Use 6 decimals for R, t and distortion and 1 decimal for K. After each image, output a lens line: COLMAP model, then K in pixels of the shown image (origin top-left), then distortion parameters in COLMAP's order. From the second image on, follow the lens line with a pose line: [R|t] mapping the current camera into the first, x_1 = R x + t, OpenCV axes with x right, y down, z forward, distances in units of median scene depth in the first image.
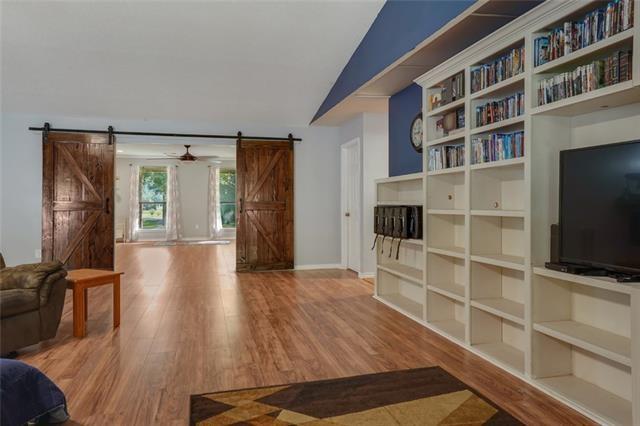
lens RADIAL K [[427.4, 0, 319.3], [0, 427.4, 207.4], [0, 0, 1]] dist [0.002246, 0.000327]
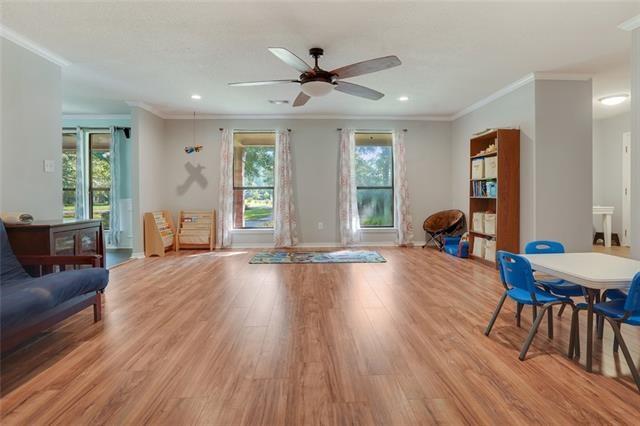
lens RADIAL K [[313.8, 0, 322.2], [0, 313.8, 201.2], [0, 0, 1]] dist [-0.000958, -0.000020]
pose [[0.978654, -0.000591, -0.205512, -0.192373], [0.002980, 0.999931, 0.011319, 0.003774], [0.205491, -0.011690, 0.978589, 0.559299]]
